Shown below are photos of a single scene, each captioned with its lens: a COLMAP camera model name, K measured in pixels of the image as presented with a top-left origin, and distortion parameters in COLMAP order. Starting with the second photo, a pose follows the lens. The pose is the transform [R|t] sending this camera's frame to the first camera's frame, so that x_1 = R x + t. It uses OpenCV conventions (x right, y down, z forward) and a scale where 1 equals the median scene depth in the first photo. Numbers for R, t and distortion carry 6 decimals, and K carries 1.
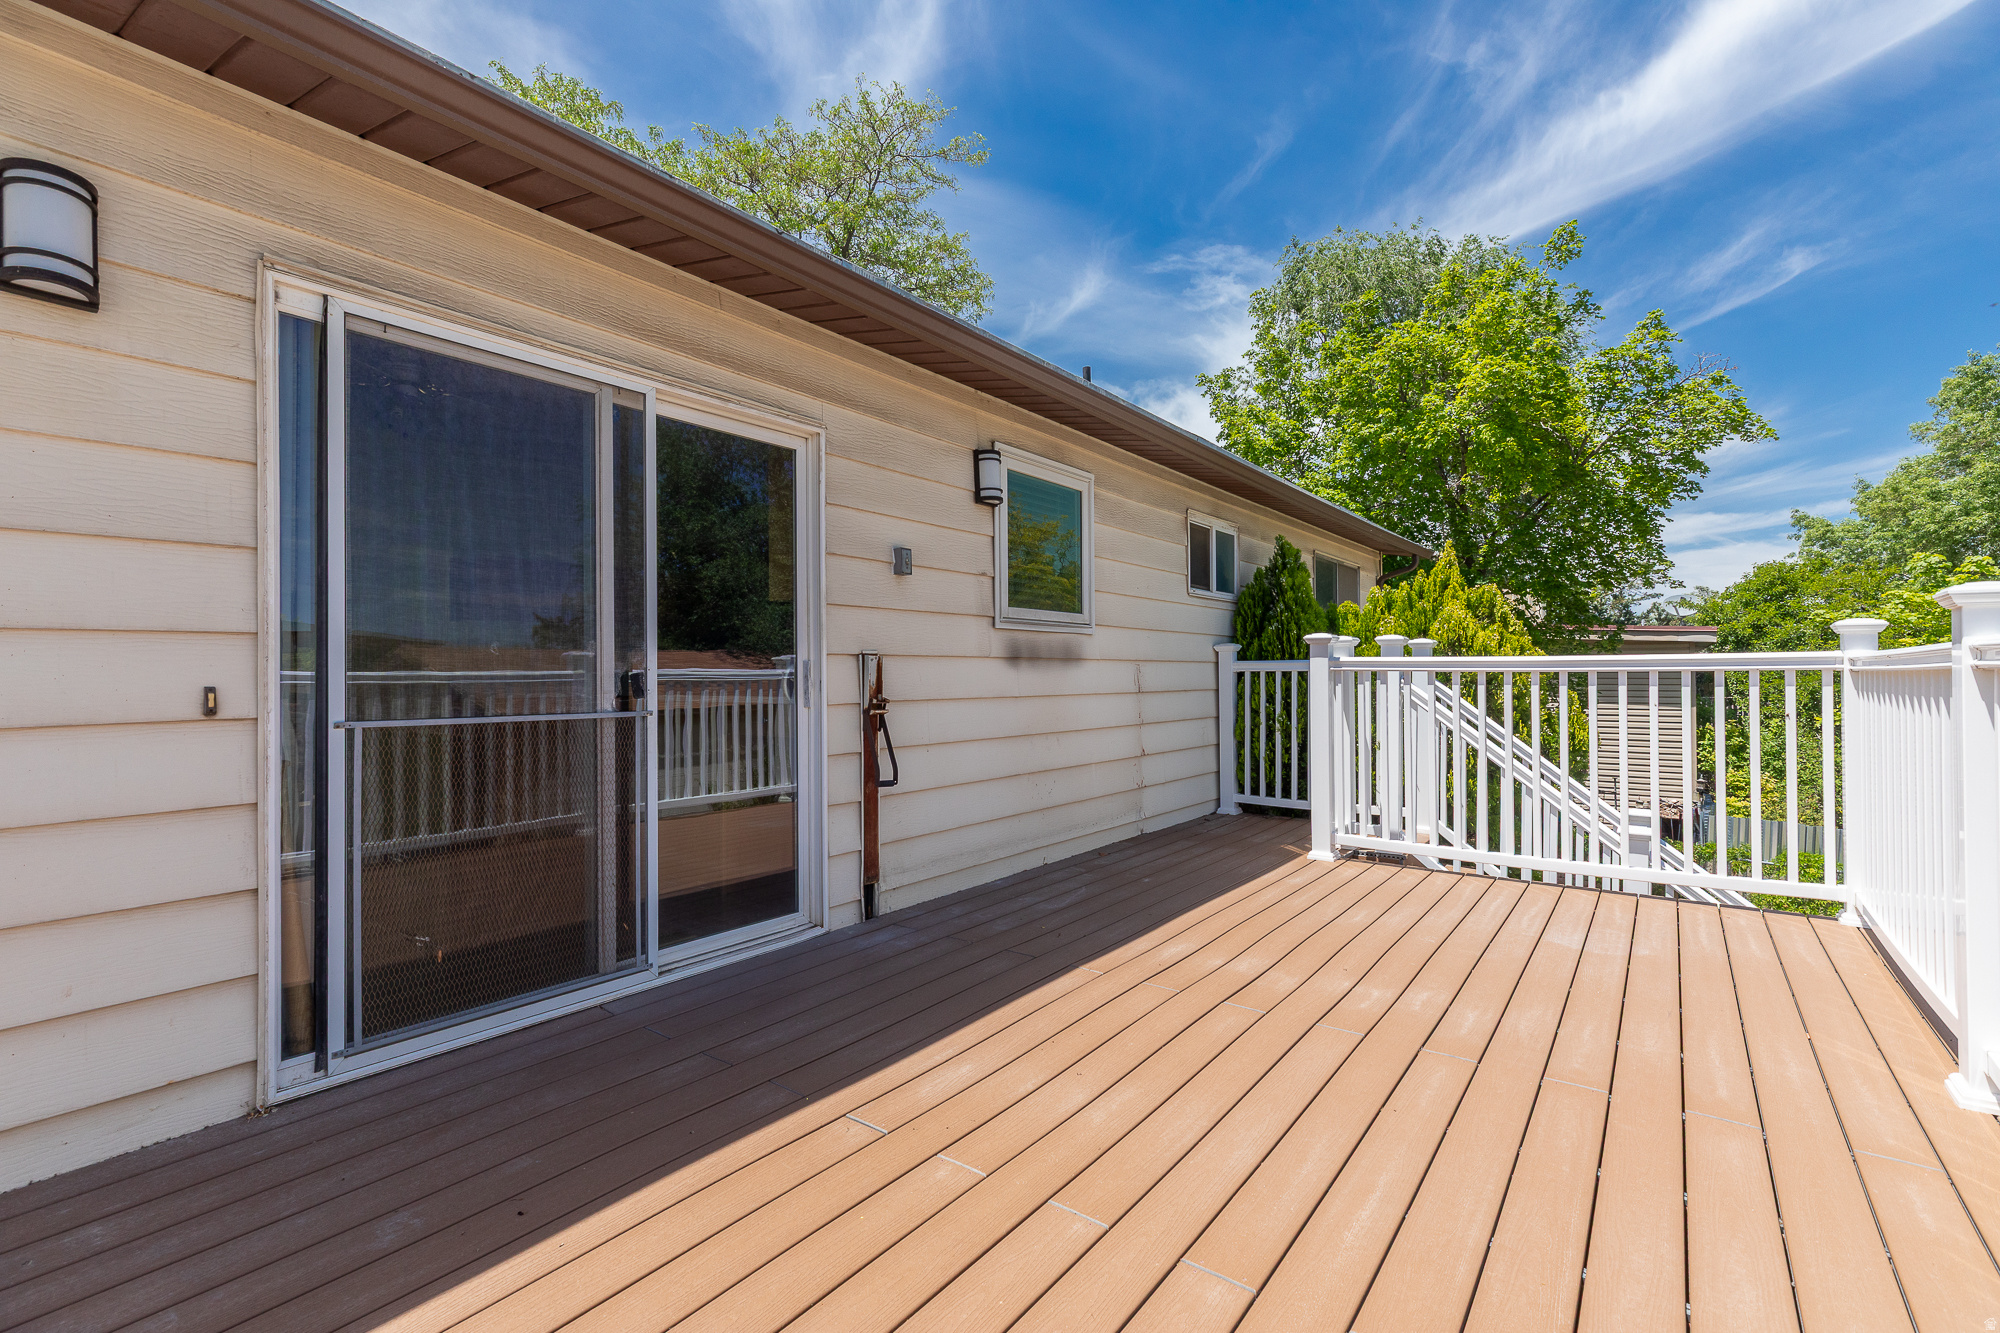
lens RADIAL K [[893.6, 0, 998.2], [0, 893.6, 672.2], [0, 0, 1]] dist [0.009374, 0.000820]
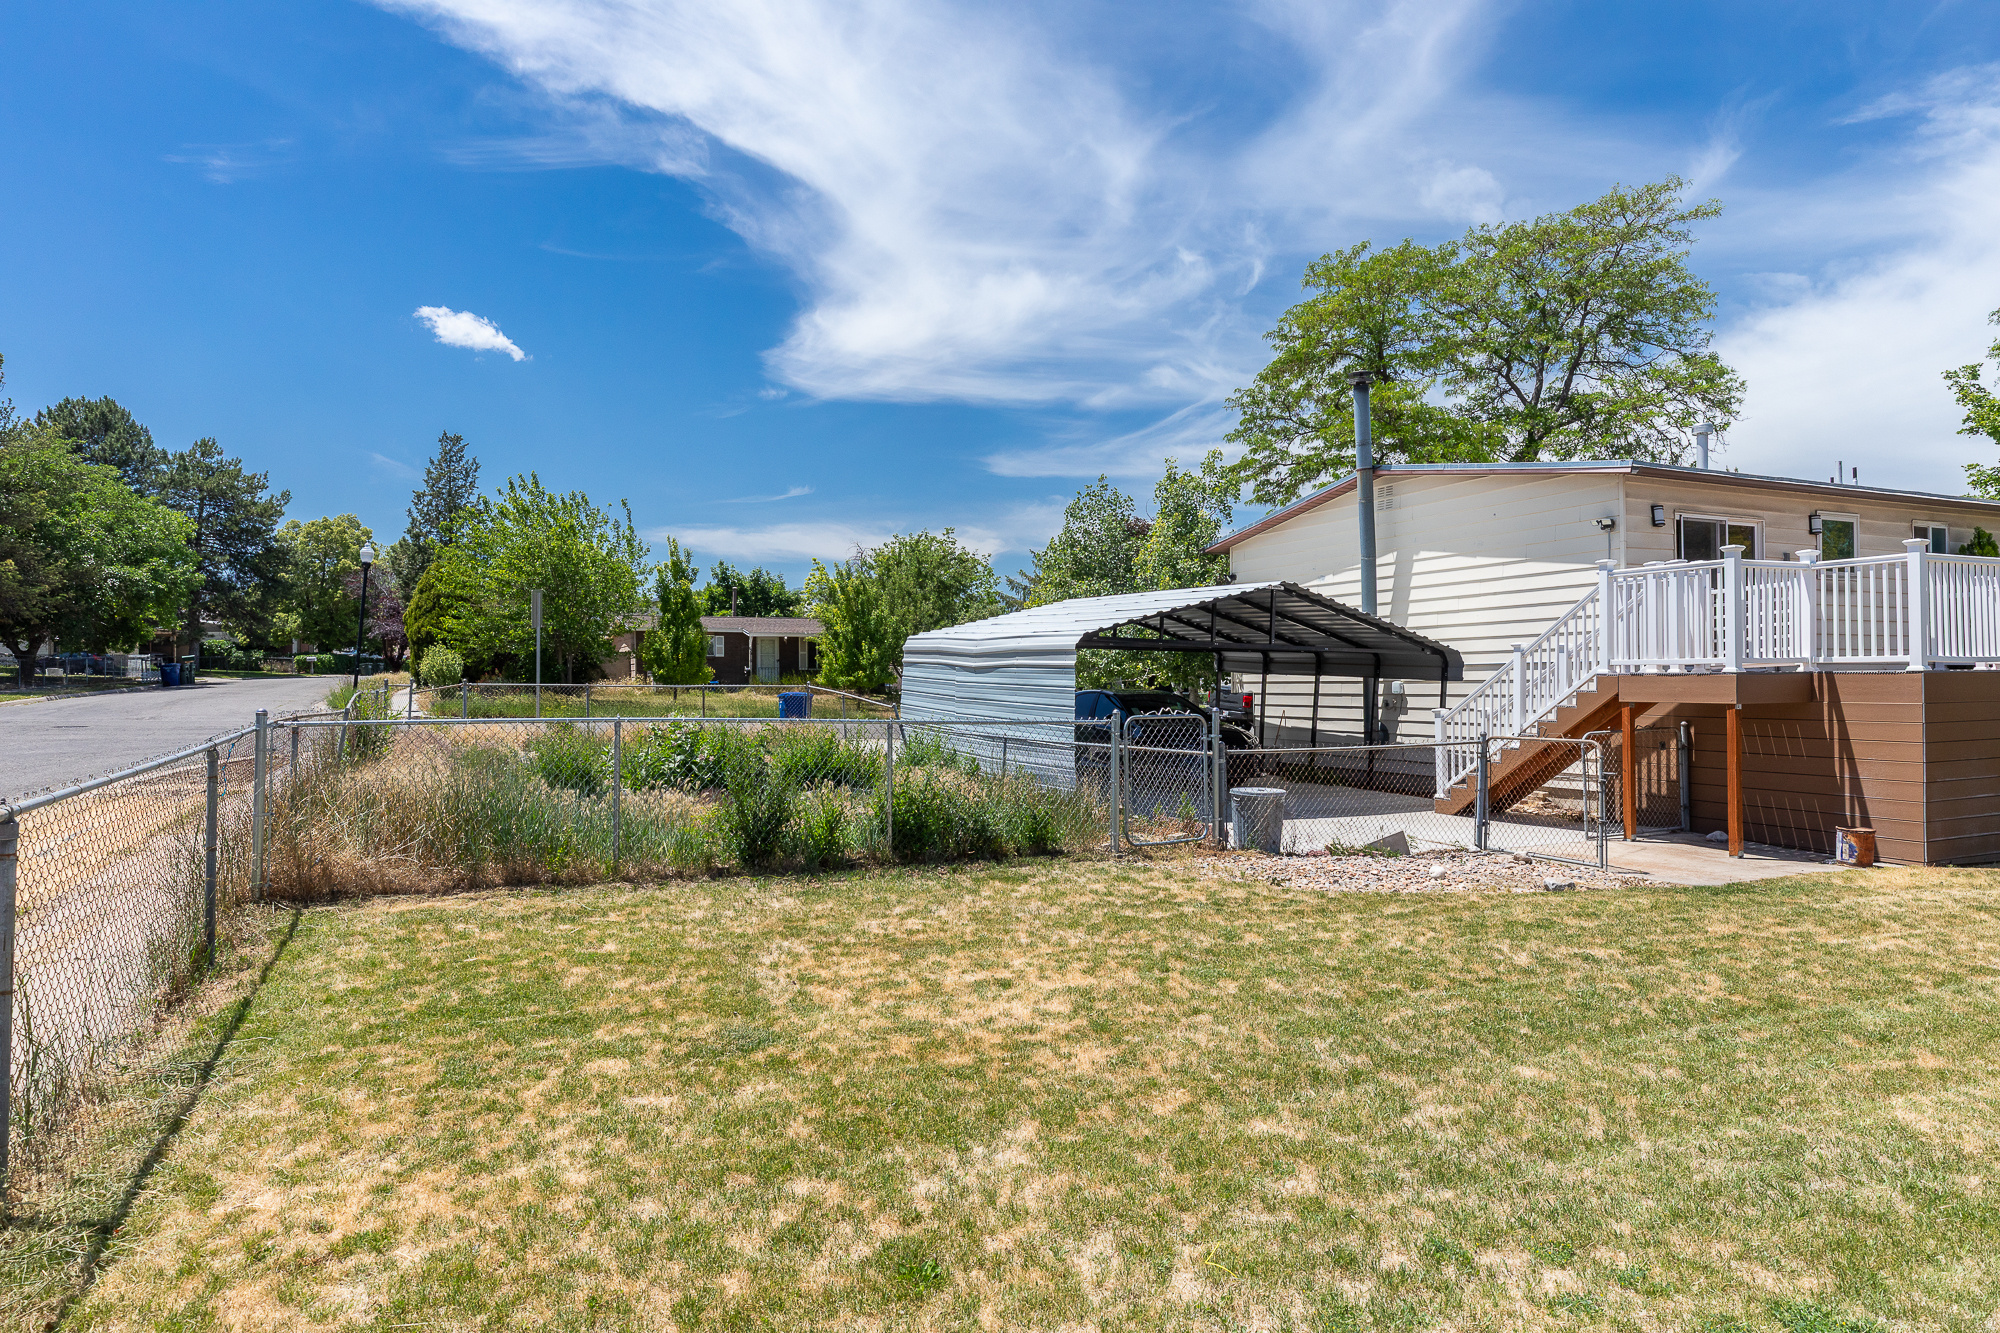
lens RADIAL K [[1170.9, 0, 998.9], [0, 1170.9, 661.3], [0, 0, 1]] dist [0.043658, -0.006603]
pose [[0.903175, -0.004435, -0.429249, -0.462002], [0.002179, 0.999981, -0.005746, 0.140207], [0.429267, 0.004255, 0.903168, -2.209697]]
